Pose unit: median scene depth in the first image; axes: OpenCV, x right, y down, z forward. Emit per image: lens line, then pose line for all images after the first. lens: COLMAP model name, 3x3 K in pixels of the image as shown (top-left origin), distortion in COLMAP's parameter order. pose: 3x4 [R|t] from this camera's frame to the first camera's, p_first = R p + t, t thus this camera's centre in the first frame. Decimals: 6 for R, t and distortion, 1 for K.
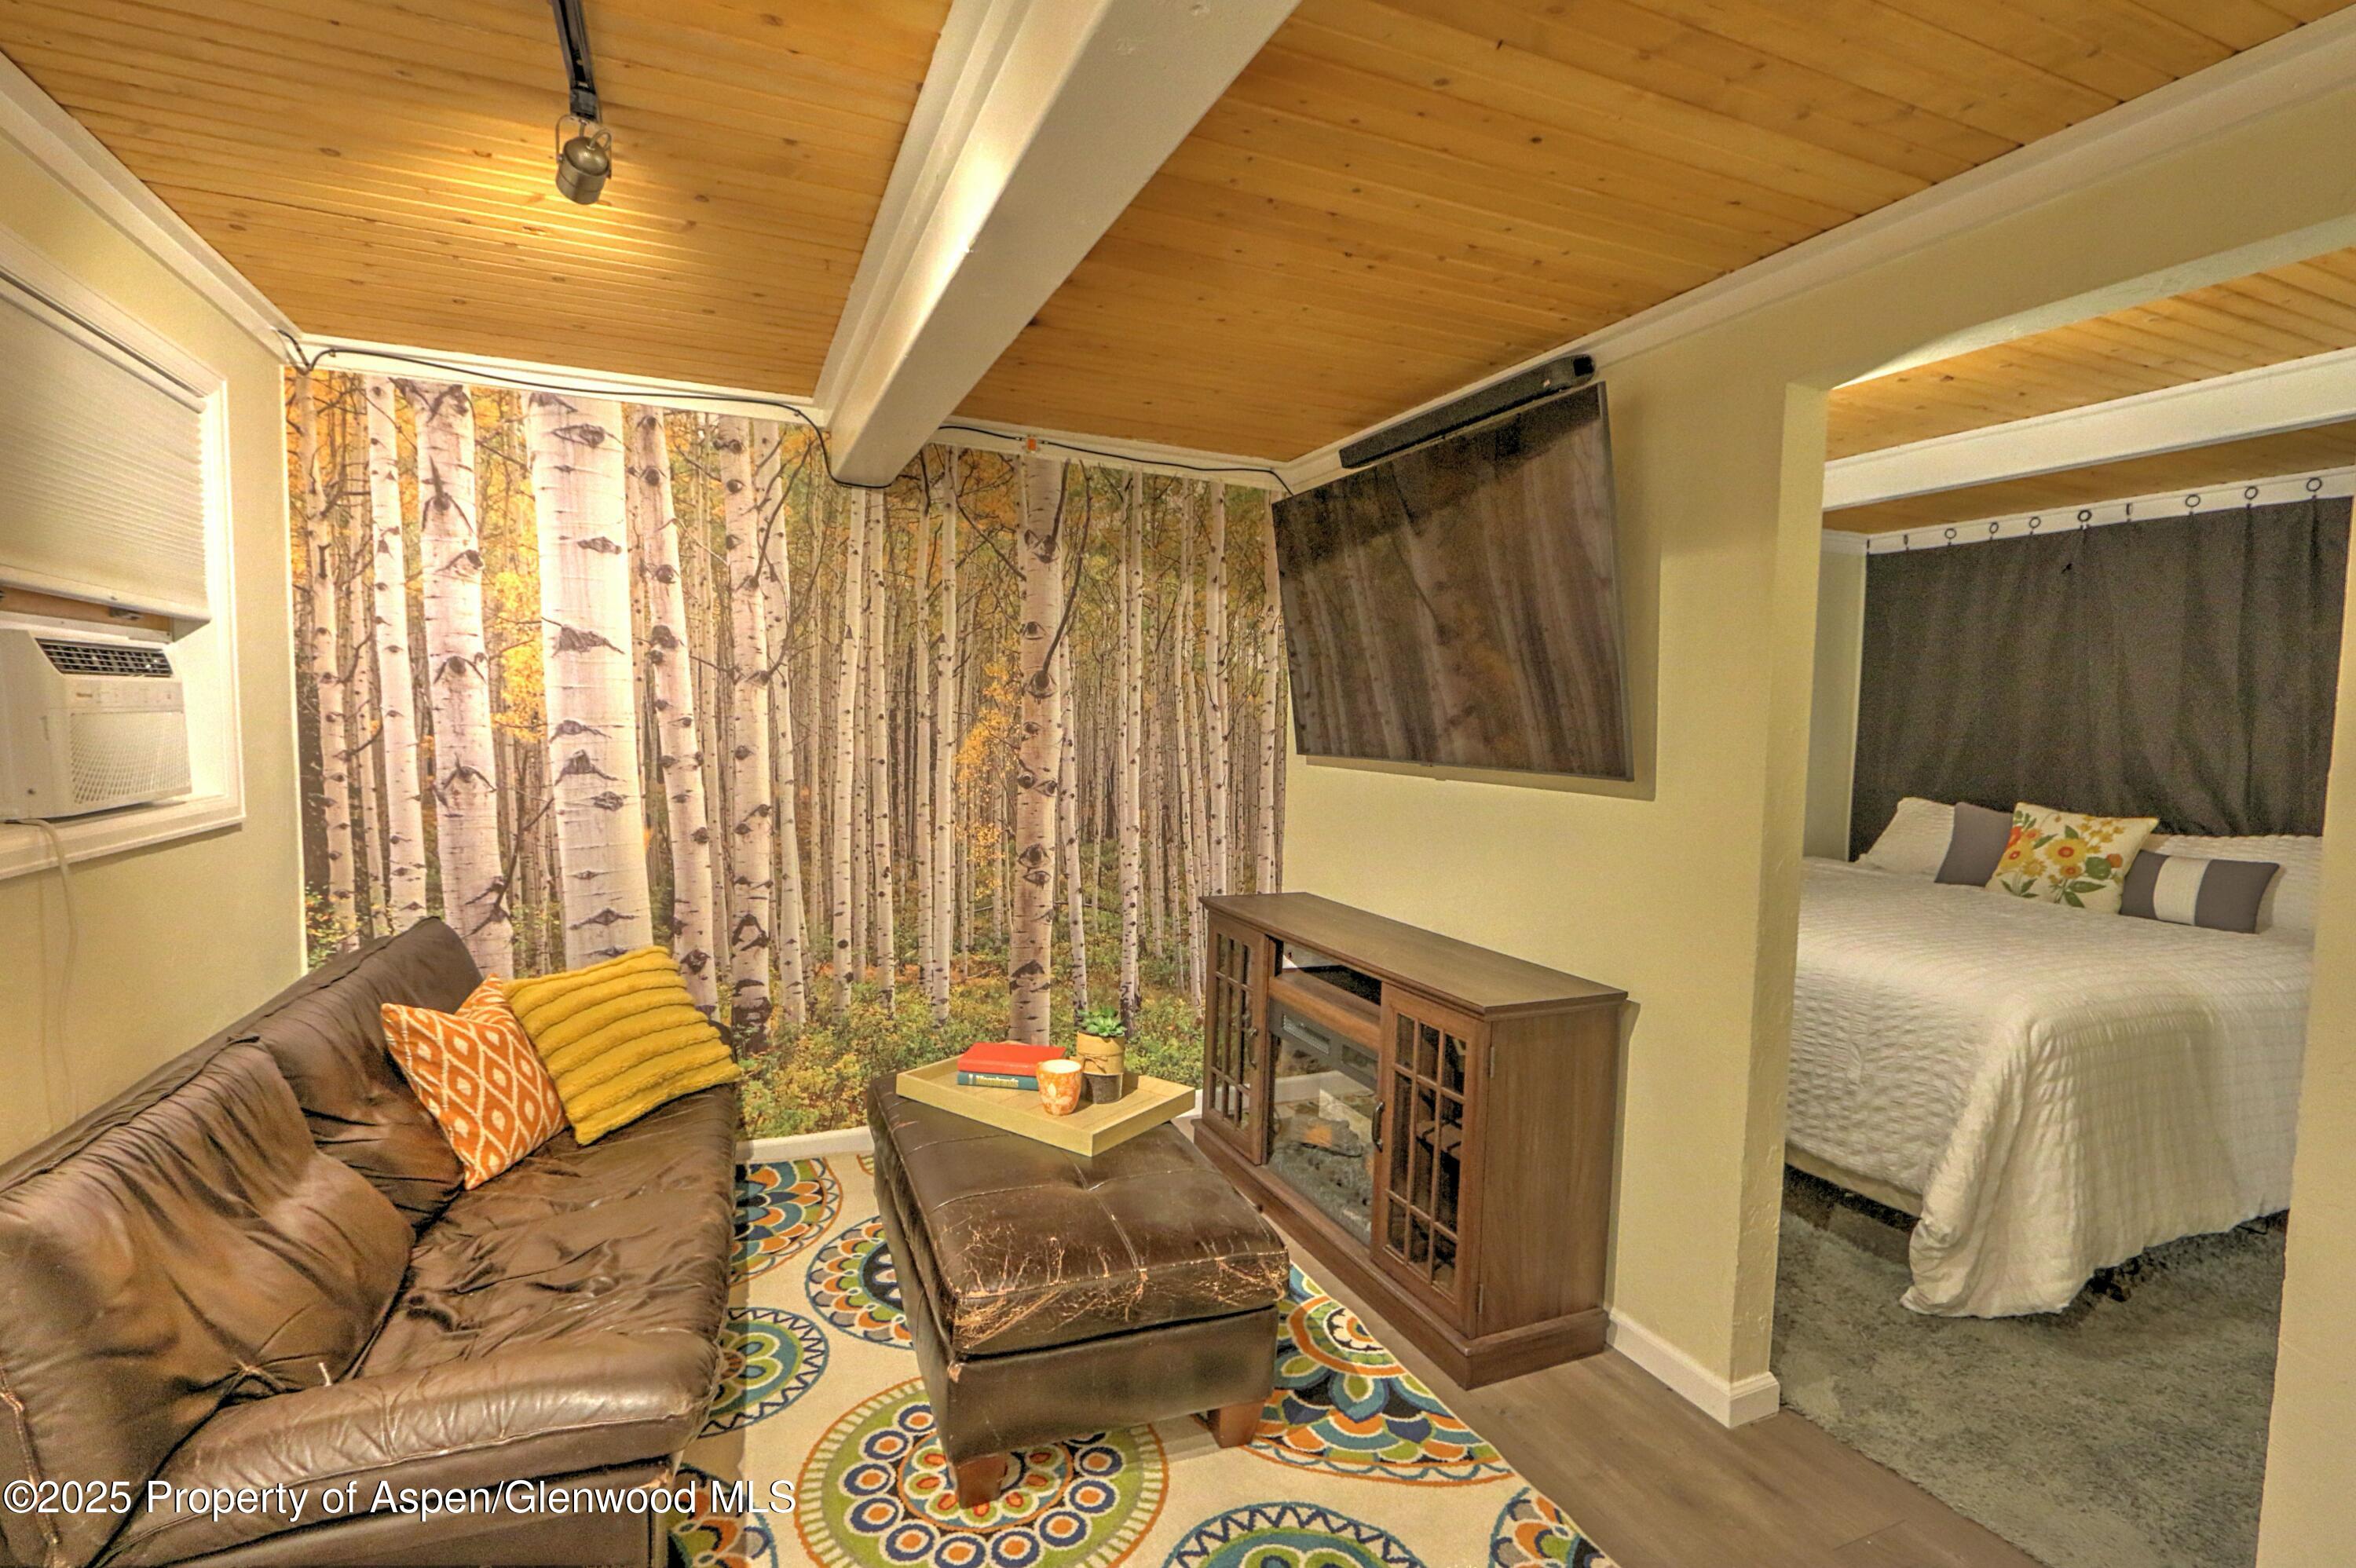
lens RADIAL K [[1095.9, 0, 1154.9], [0, 1095.9, 789.0], [0, 0, 1]] dist [-0.017136, 0.001984]
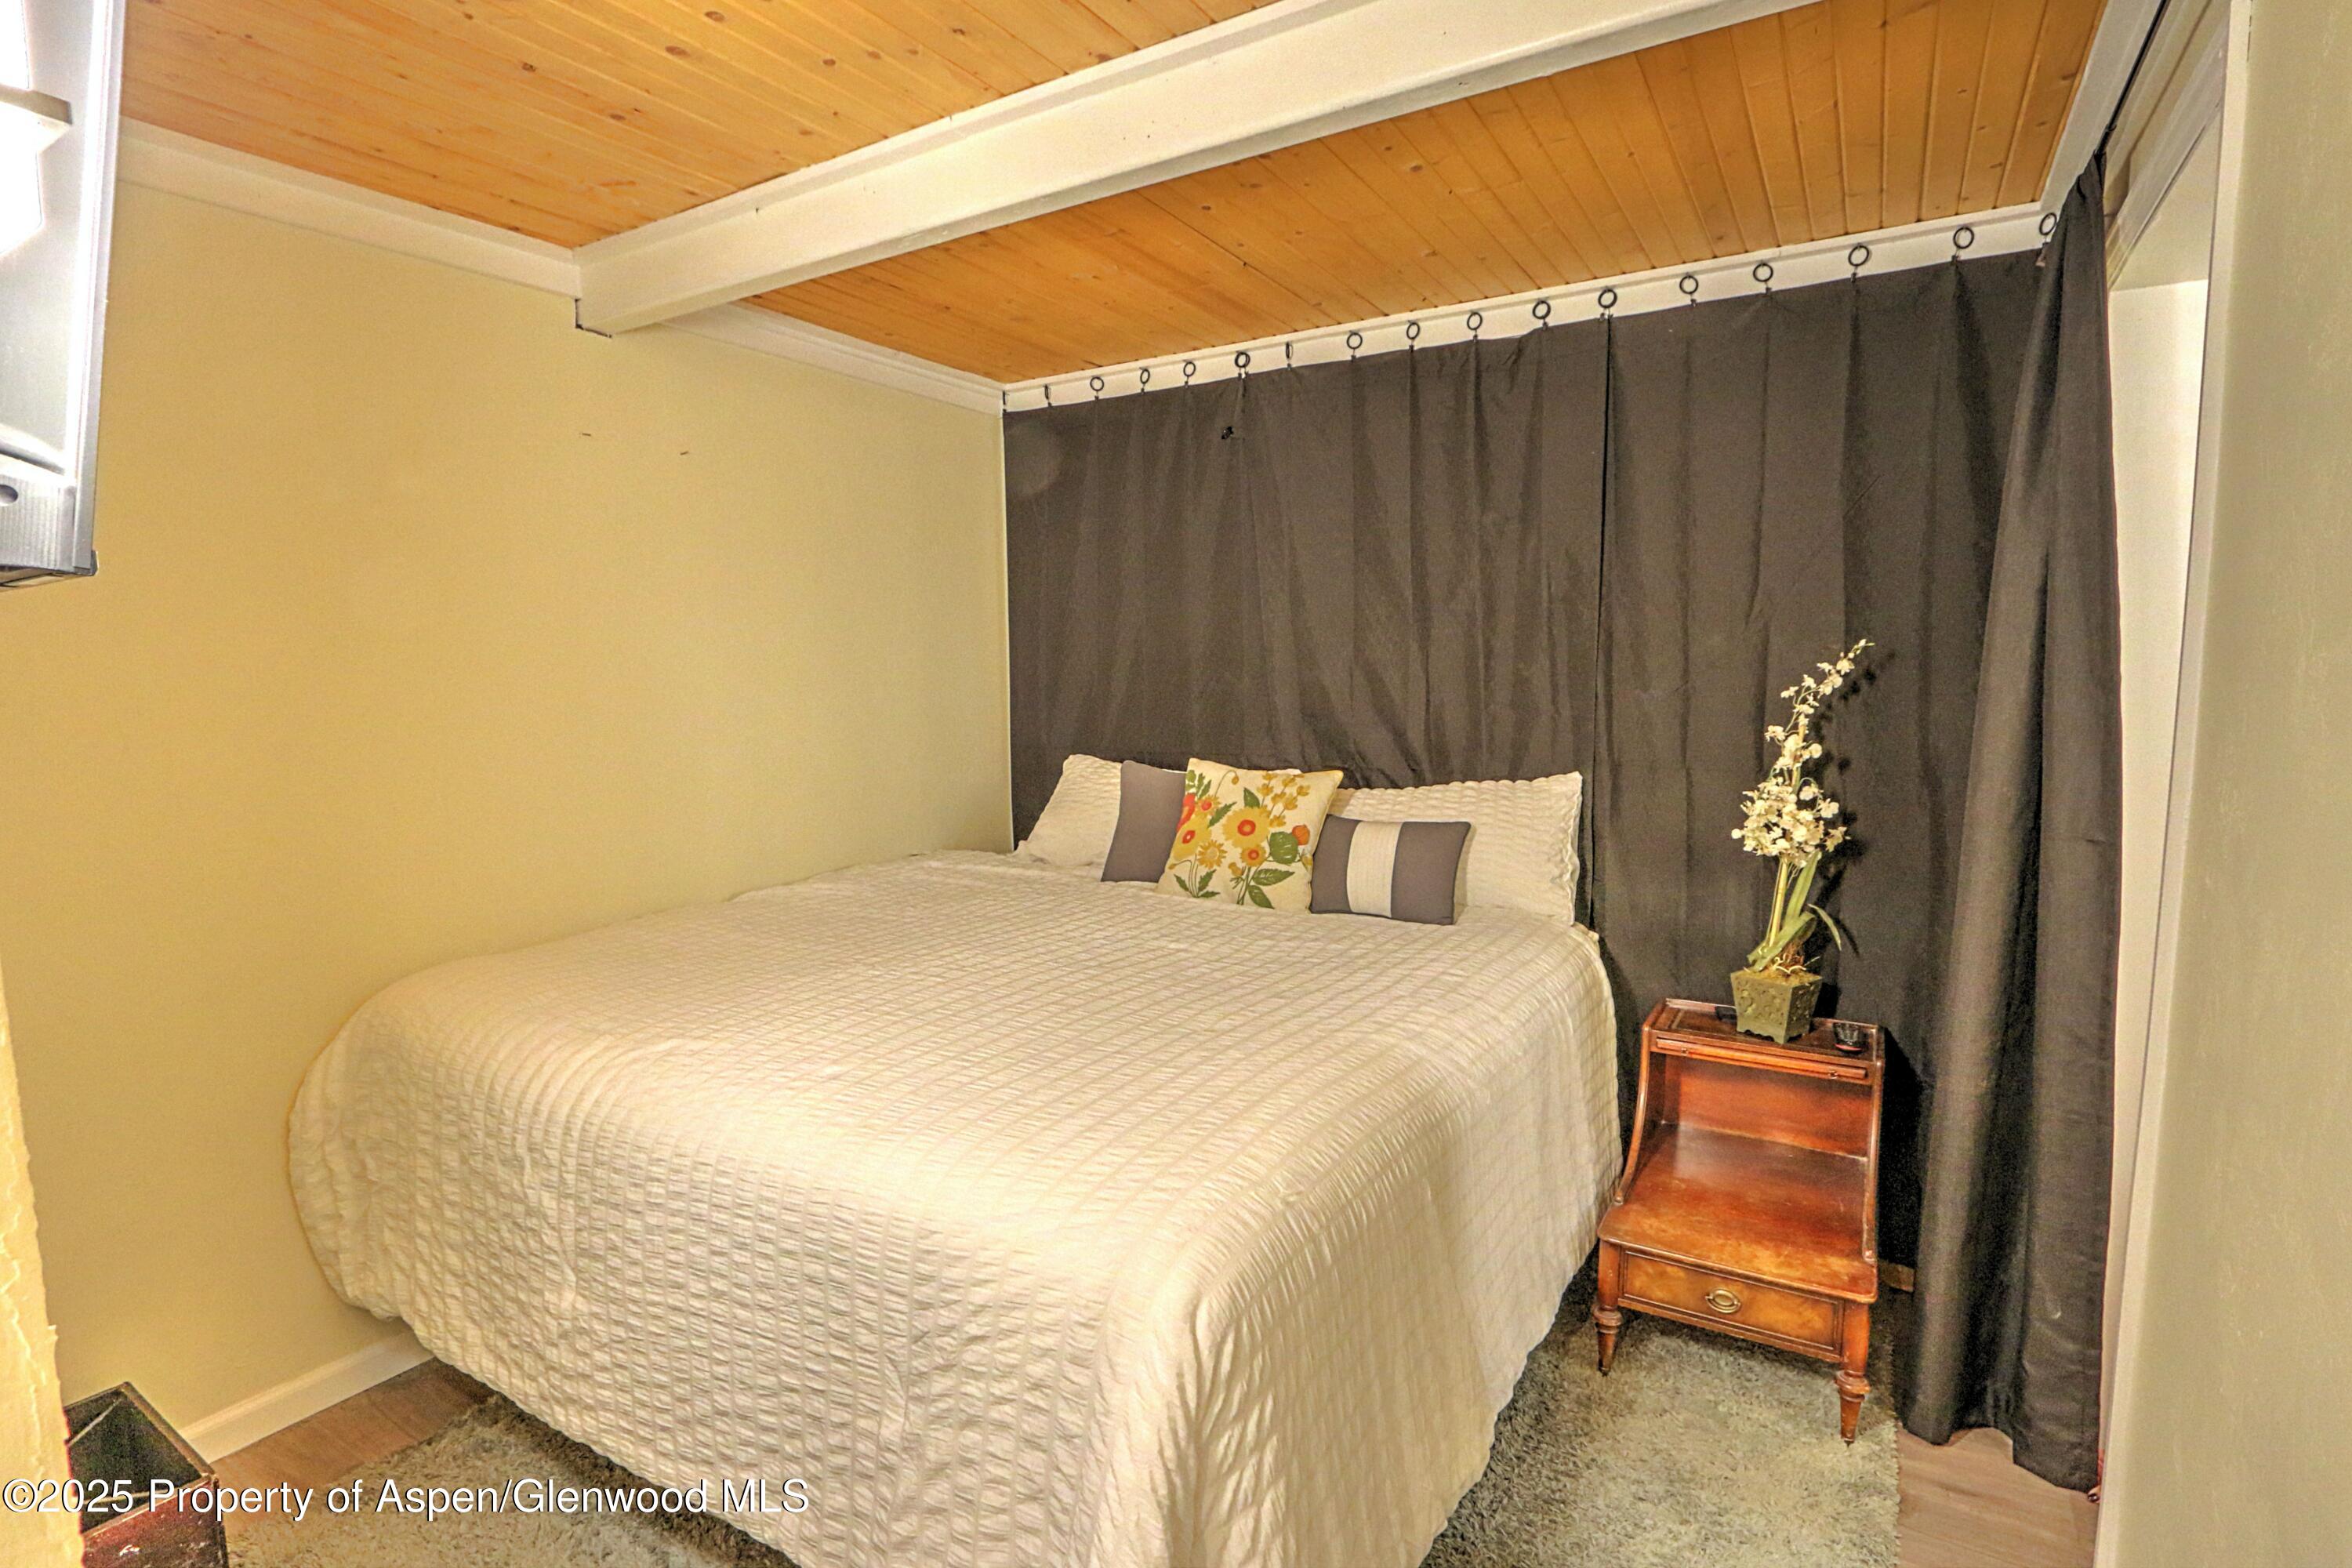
lens RADIAL K [[1167.1, 0, 1147.1], [0, 1167.1, 780.9], [0, 0, 1]] dist [-0.035406, 0.013150]
pose [[0.818794, -0.077848, 0.568784, 0.408173], [0.060958, 0.996952, 0.048697, -0.013462], [-0.570841, -0.005200, 0.821044, 0.472209]]
